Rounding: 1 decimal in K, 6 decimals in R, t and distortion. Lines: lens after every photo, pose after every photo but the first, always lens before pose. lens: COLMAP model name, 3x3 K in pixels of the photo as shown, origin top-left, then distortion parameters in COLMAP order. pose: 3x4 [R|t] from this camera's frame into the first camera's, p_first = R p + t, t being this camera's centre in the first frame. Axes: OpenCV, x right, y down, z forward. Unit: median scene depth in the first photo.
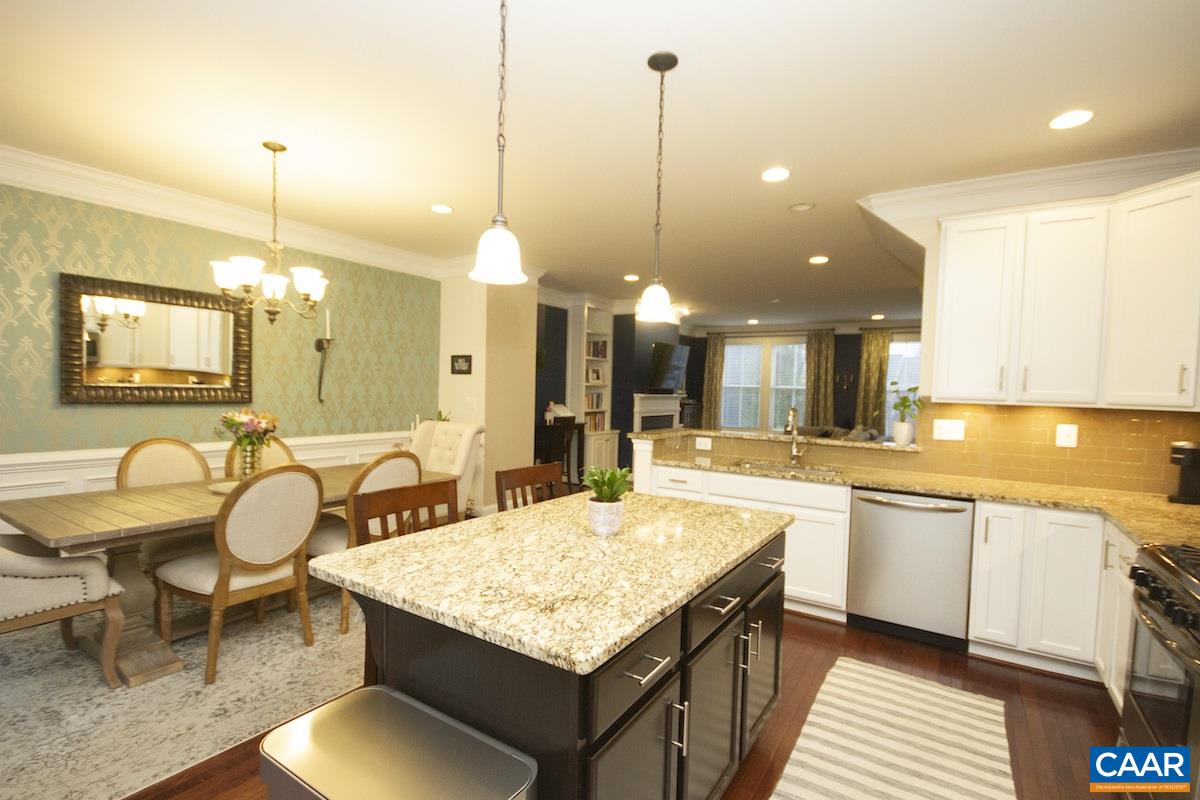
lens RADIAL K [[551.7, 0, 602.9], [0, 551.7, 412.6], [0, 0, 1]] dist [-0.000483, -0.001222]
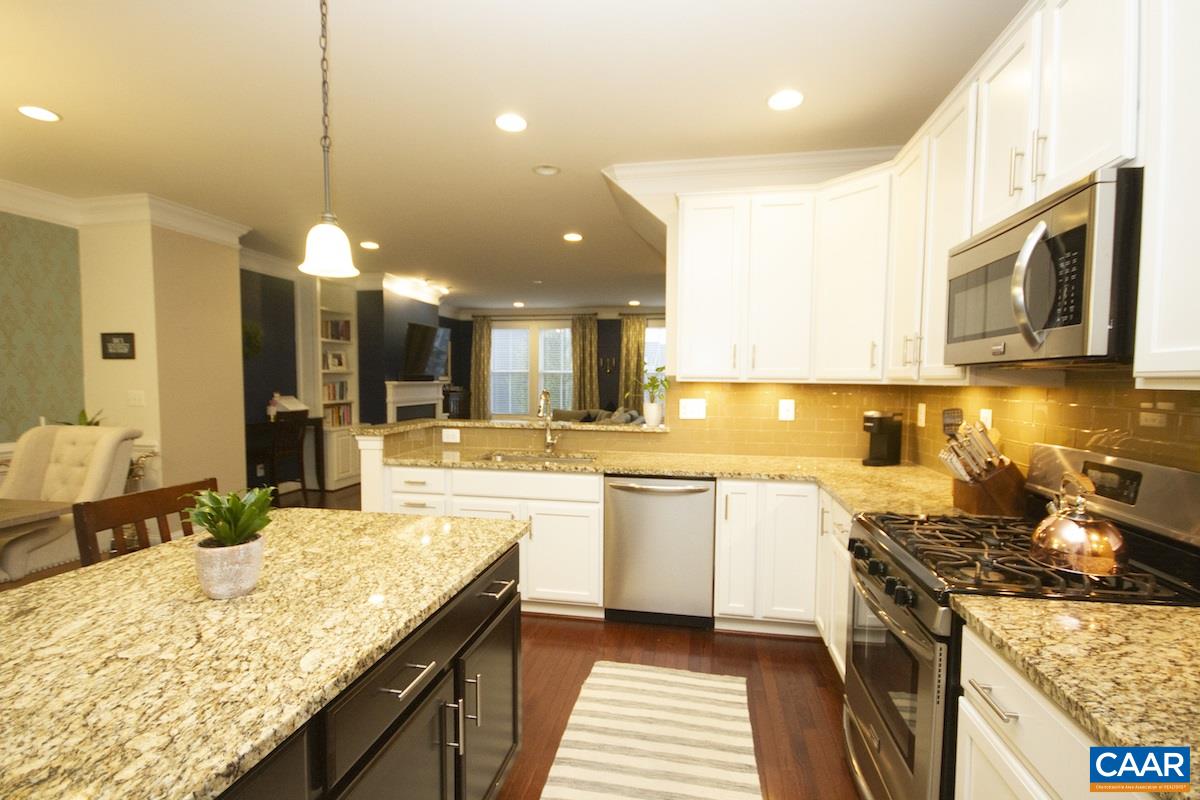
lens RADIAL K [[551.7, 0, 602.9], [0, 551.7, 412.6], [0, 0, 1]] dist [-0.000483, -0.001222]
pose [[0.923560, -0.043163, 0.381017, 0.088677], [0.034199, 0.998957, 0.030269, 0.001962], [-0.381926, -0.014925, 0.924072, 0.126416]]
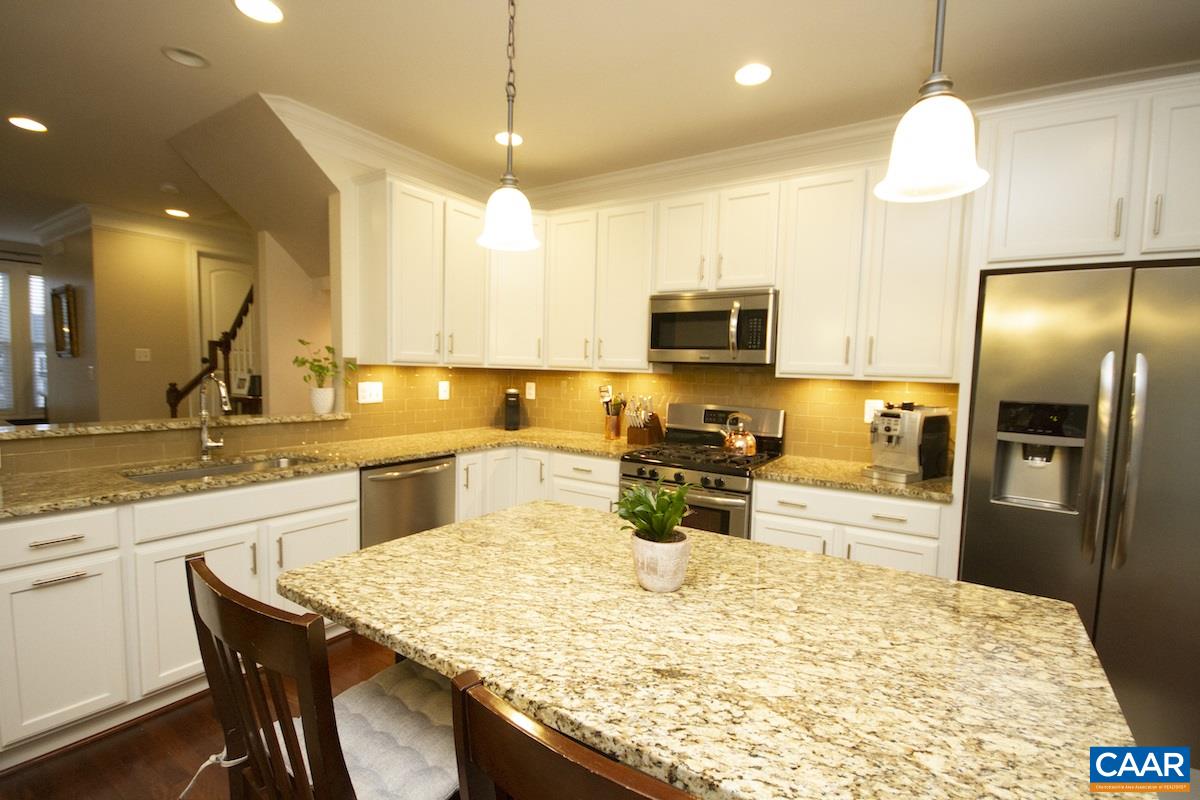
lens RADIAL K [[551.8, 0, 601.3], [0, 551.8, 412.4], [0, 0, 1]] dist [0.016549, -0.017069]
pose [[0.006468, -0.105854, 0.994361, -0.333650], [0.014293, 0.994290, 0.105754, -0.030260], [-0.999877, 0.013528, 0.007944, 0.561248]]
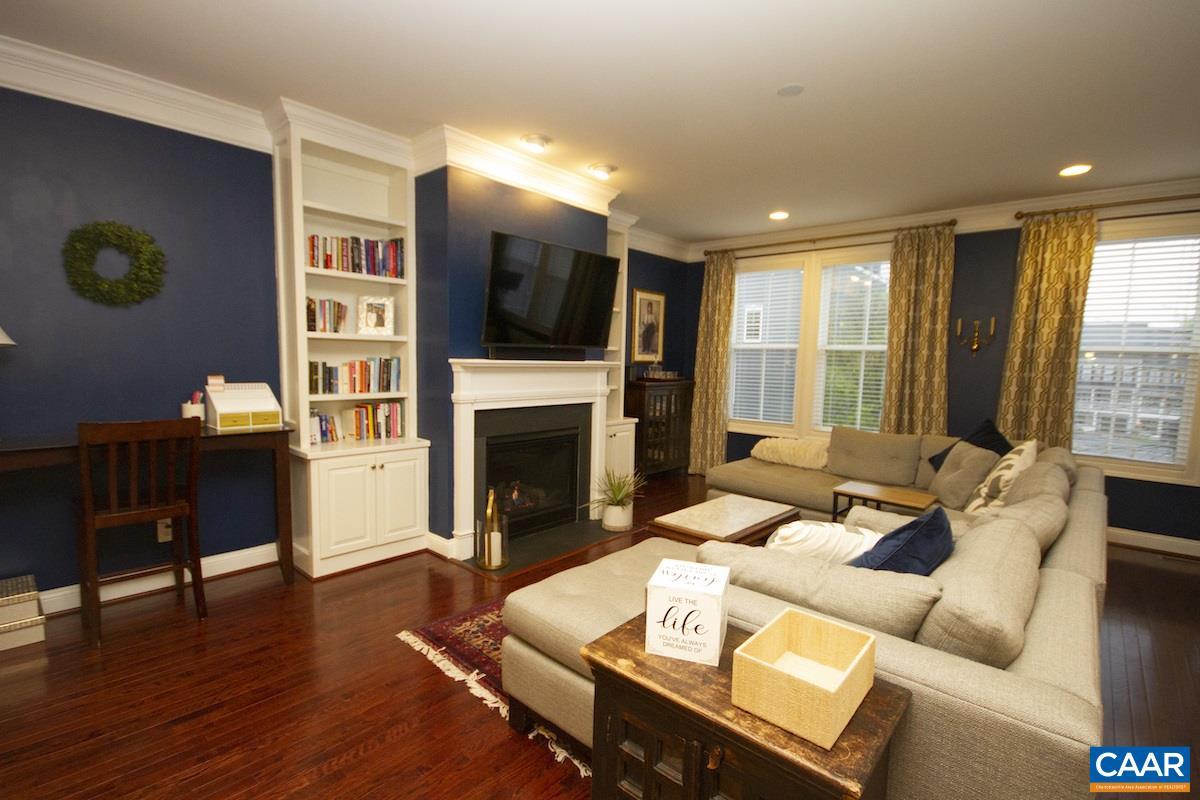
lens RADIAL K [[551.7, 0, 602.9], [0, 551.7, 412.6], [0, 0, 1]] dist [-0.000483, -0.001222]
pose [[0.989475, 0.011955, -0.144213, 0.539367], [-0.004426, 0.998616, 0.052412, -0.034446], [0.144640, -0.051222, 0.988158, 1.357576]]
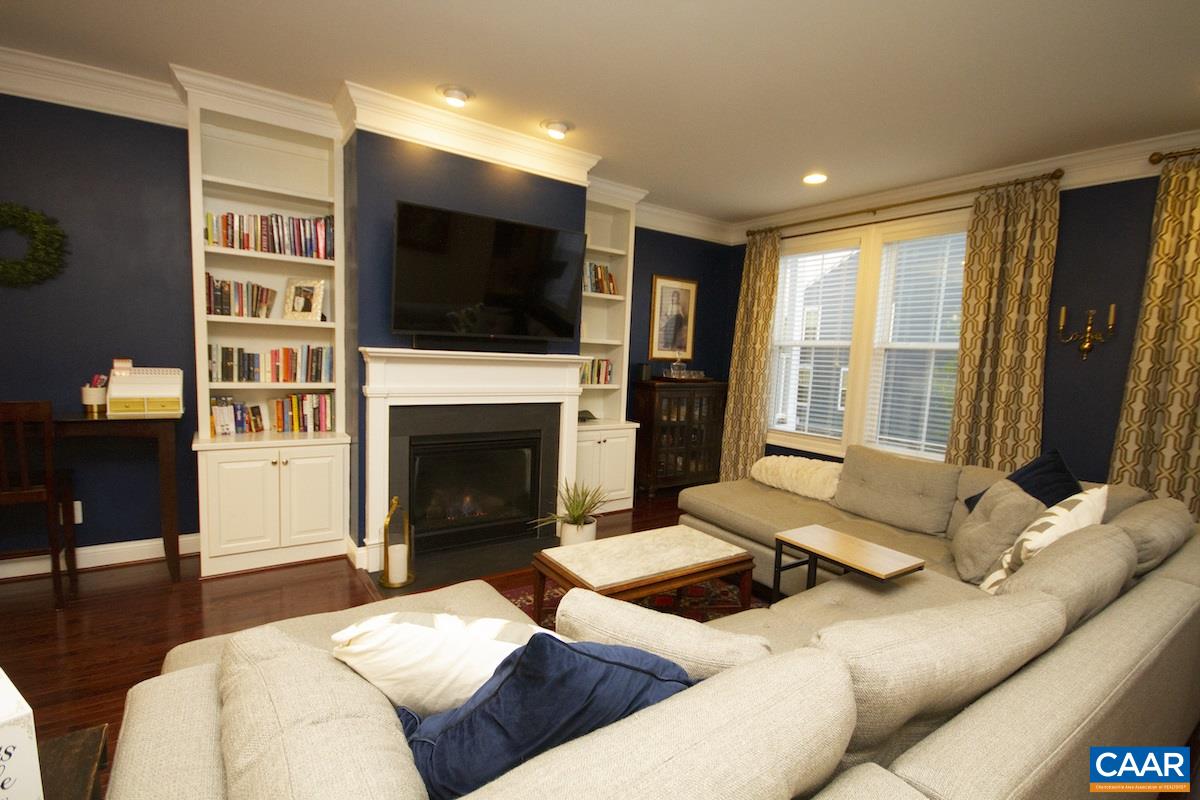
lens RADIAL K [[551.8, 0, 601.3], [0, 551.8, 412.4], [0, 0, 1]] dist [0.016549, -0.017069]
pose [[0.929837, 0.053535, -0.364057, 0.809632], [-0.035139, 0.997757, 0.056973, -0.037279], [0.366290, -0.040183, 0.929633, 1.609163]]
